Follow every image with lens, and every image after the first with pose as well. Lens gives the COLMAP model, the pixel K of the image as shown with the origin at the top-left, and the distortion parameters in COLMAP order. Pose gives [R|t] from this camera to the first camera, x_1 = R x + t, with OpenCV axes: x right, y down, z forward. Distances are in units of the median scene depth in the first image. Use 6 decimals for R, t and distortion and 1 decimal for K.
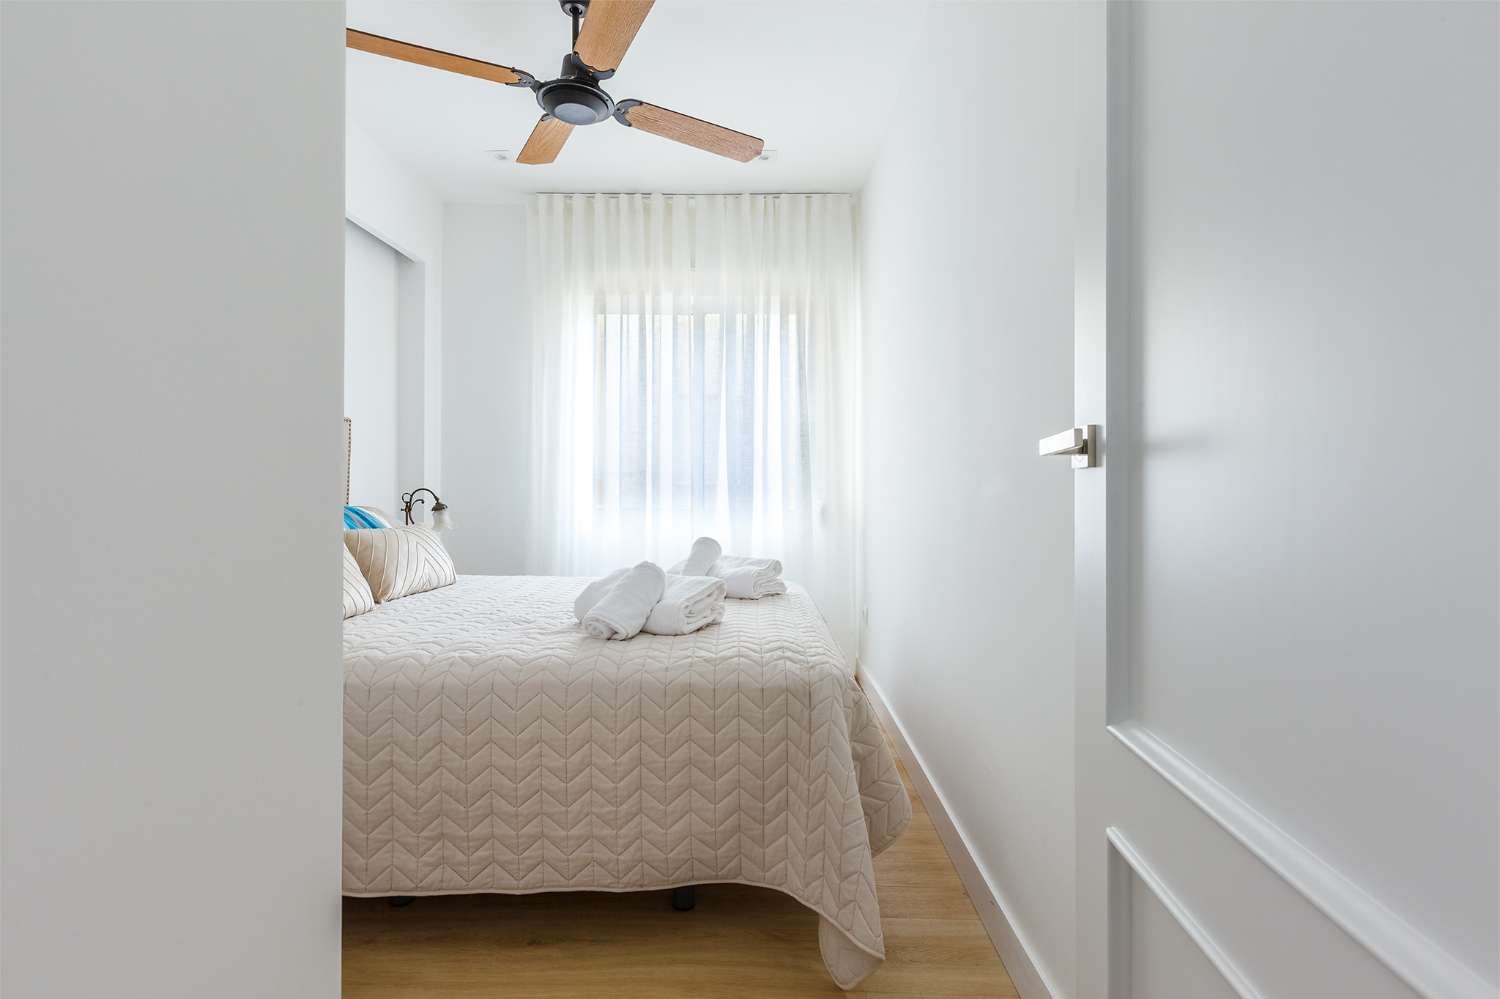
lens RADIAL K [[702.6, 0, 750.0], [0, 702.6, 499.5], [0, 0, 1]] dist [-0.002782, -0.000500]
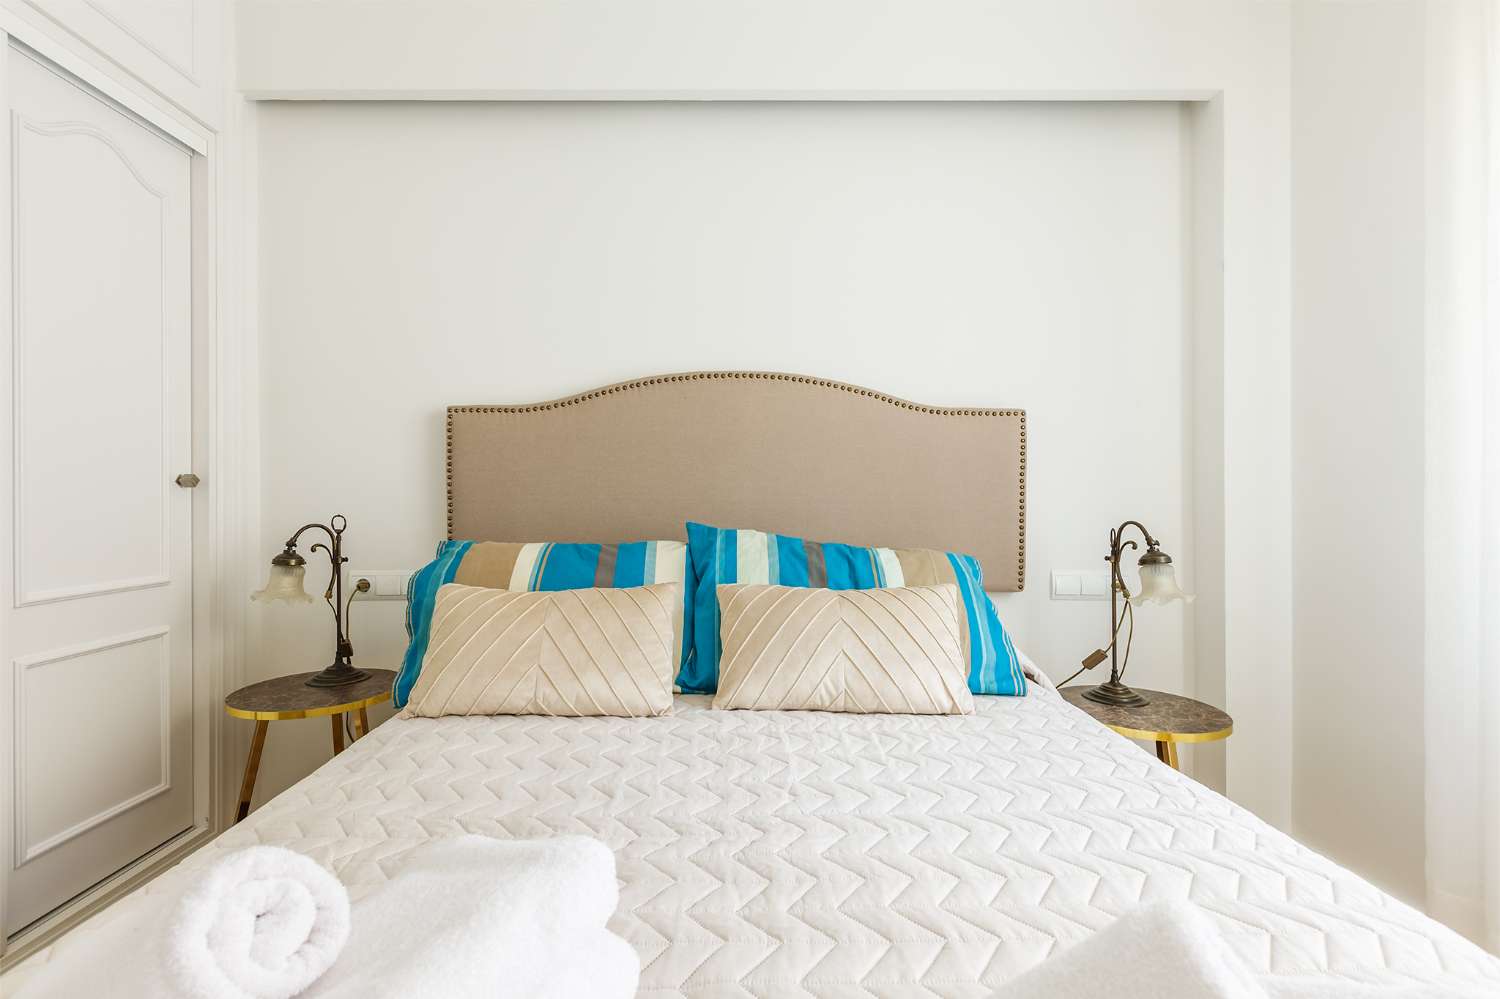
lens RADIAL K [[702.6, 0, 750.0], [0, 702.6, 499.5], [0, 0, 1]] dist [-0.002782, -0.000500]
pose [[0.021581, -0.011036, -0.999706, 0.075935], [-0.021829, 0.999695, -0.011507, -0.024578], [0.999529, 0.022071, 0.021333, 0.884323]]
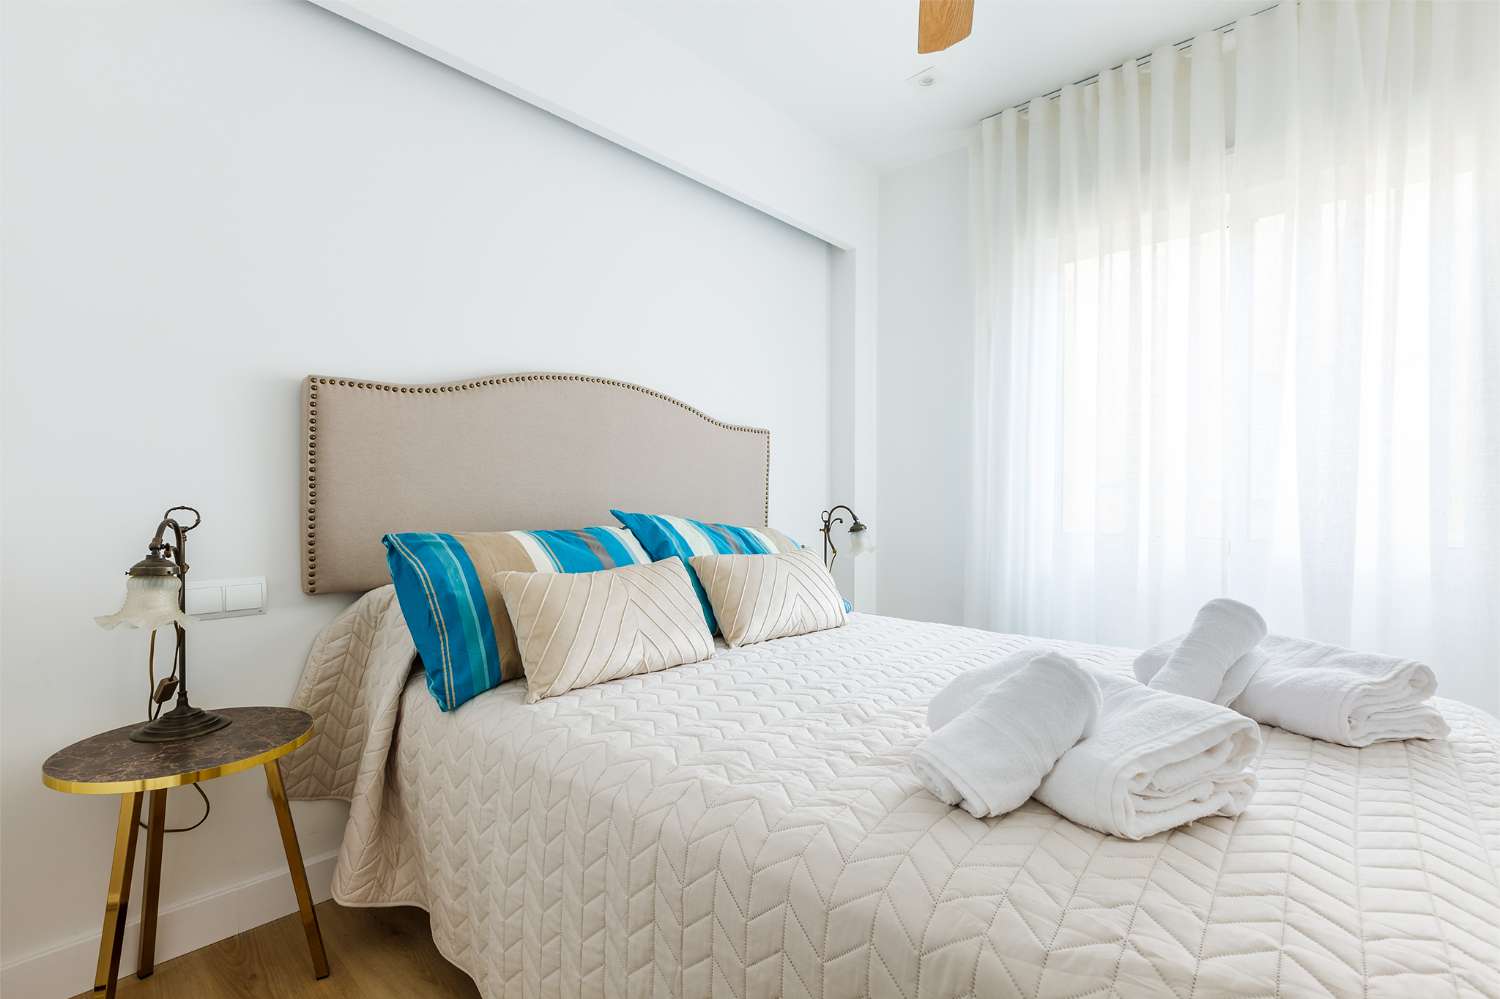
lens RADIAL K [[668.6, 0, 751.1], [0, 668.6, 515.3], [0, 0, 1]] dist [0.000159, -0.000258]
pose [[0.739950, 0.009790, -0.672590, 0.007929], [-0.009956, 0.999944, 0.003601, -0.007447], [0.672588, 0.004032, 0.740006, 0.399430]]
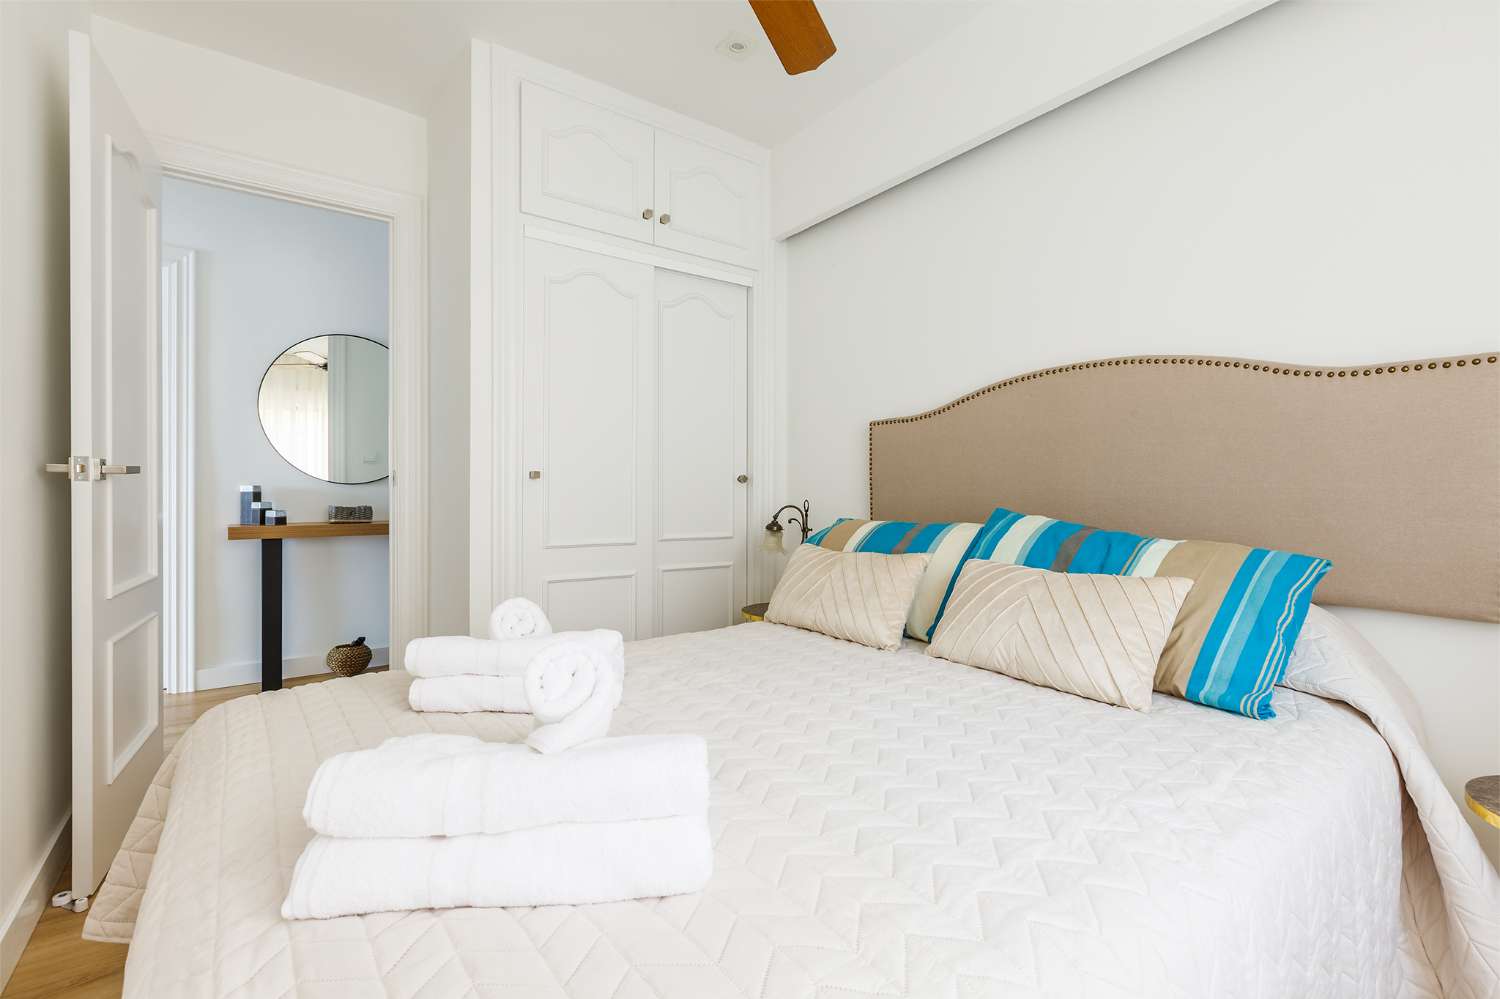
lens RADIAL K [[665.3, 0, 725.3], [0, 665.3, 499.8], [0, 0, 1]] dist [0.002342, 0.000061]
pose [[-0.817030, 0.000343, -0.576595, 0.058431], [-0.013051, 0.999733, 0.019087, -0.026392], [0.576448, 0.023120, -0.816807, 1.263299]]
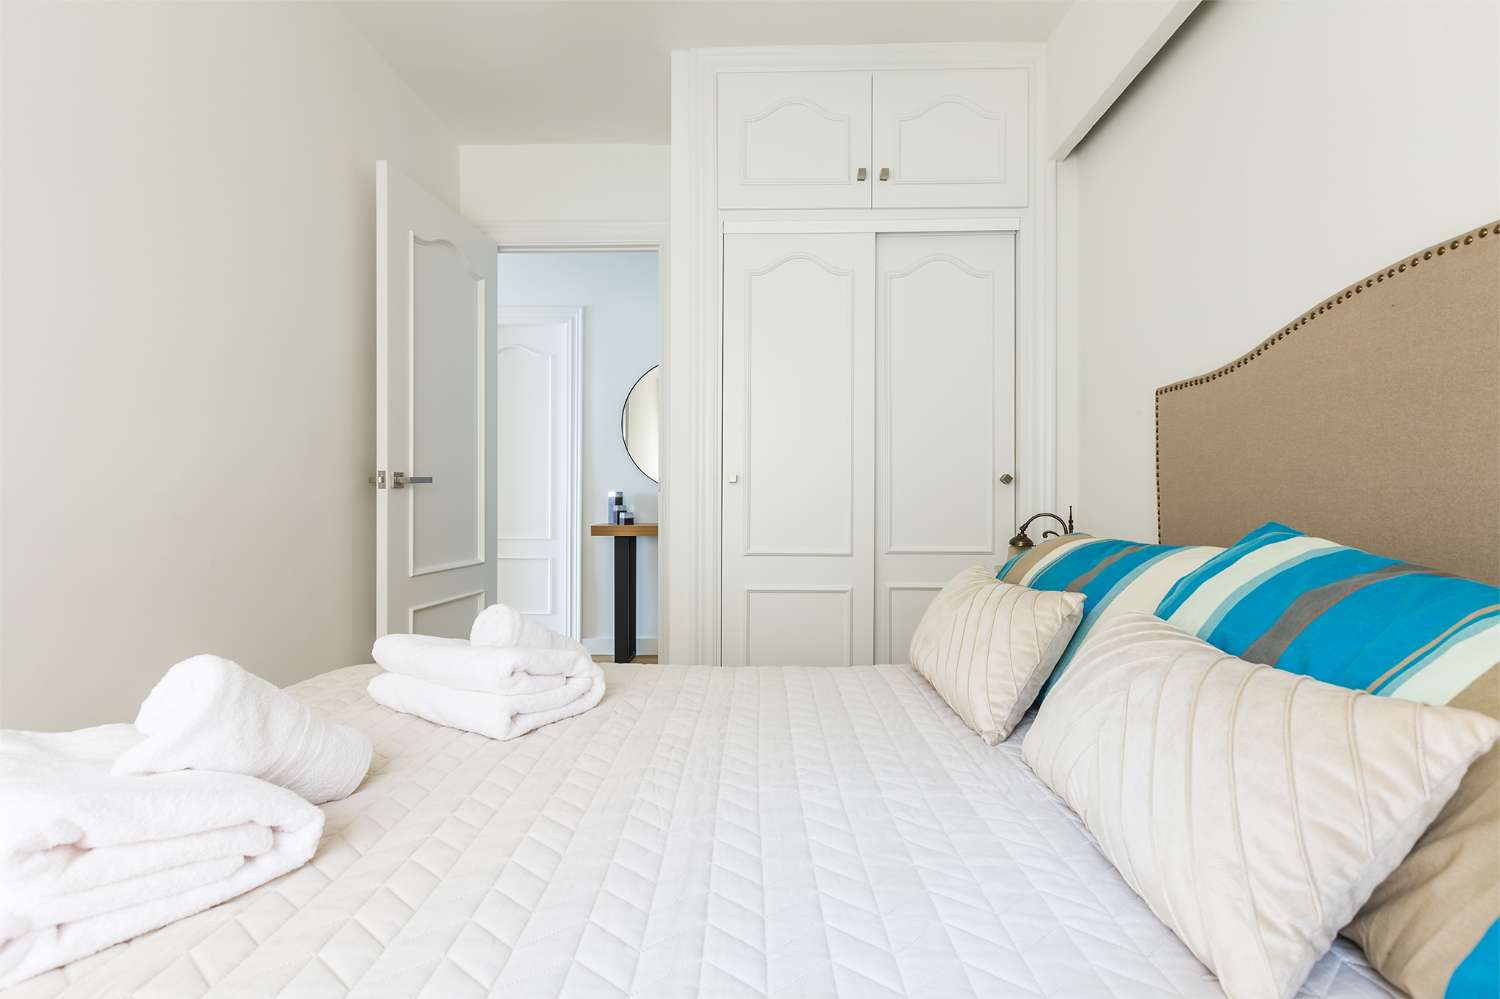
lens RADIAL K [[667.6, 0, 746.5], [0, 667.6, 503.1], [0, 0, 1]] dist [0.000132, -0.000359]
pose [[-0.999856, -0.004669, 0.016311, -0.292901], [-0.004330, 0.999775, 0.020742, -0.025584], [-0.016404, 0.020668, -0.999652, 1.246864]]
